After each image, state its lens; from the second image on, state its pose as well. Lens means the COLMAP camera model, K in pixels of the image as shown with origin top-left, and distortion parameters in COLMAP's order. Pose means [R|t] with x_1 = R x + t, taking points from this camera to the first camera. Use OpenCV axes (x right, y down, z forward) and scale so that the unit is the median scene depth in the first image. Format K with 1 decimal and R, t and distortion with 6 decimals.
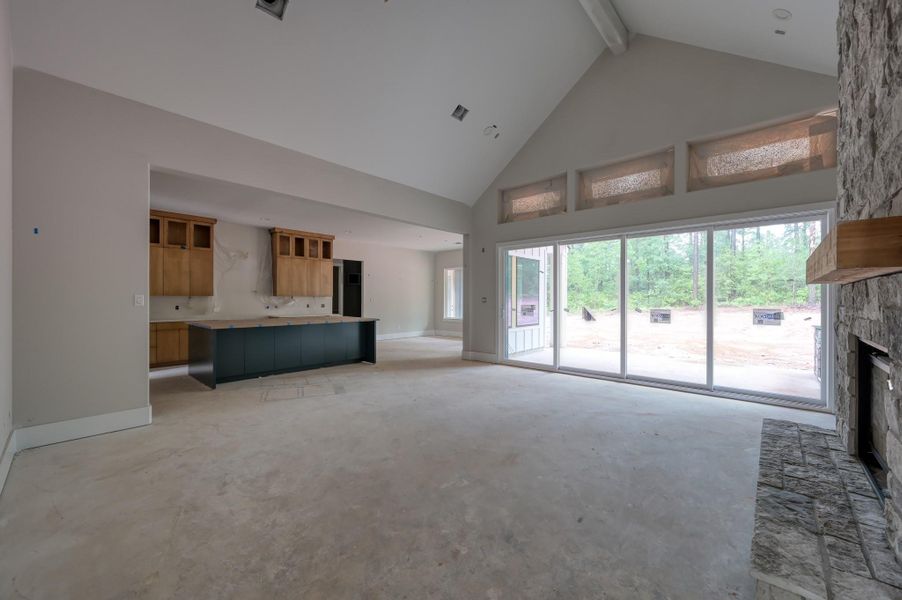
lens RADIAL K [[355.6, 0, 452.3], [0, 355.6, 300.3], [0, 0, 1]] dist [-0.000148, -0.000115]
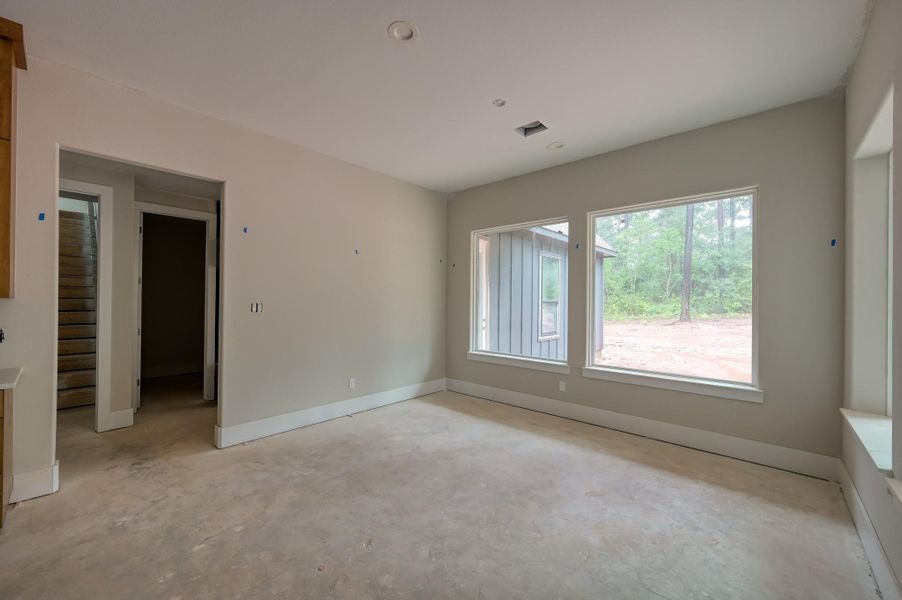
lens RADIAL K [[355.3, 0, 454.7], [0, 355.3, 303.1], [0, 0, 1]] dist [0.000053, -0.000017]
pose [[0.999995, -0.002650, 0.001644, -0.024526], [0.002659, 0.999980, -0.005781, -0.002420], [-0.001629, 0.005786, 0.999982, 0.346784]]
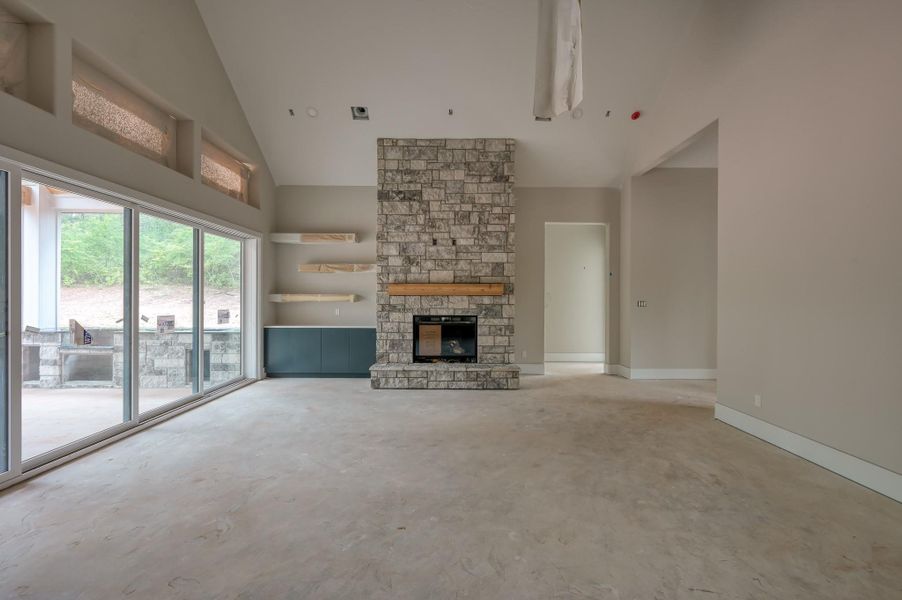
lens RADIAL K [[371.2, 0, 451.8], [0, 371.2, 299.4], [0, 0, 1]] dist [-0.002832, 0.000821]
pose [[-0.672409, -0.007306, 0.740144, -0.772750], [-0.003379, 0.999971, 0.006801, -0.030459], [-0.740172, 0.002072, -0.672414, 1.955264]]
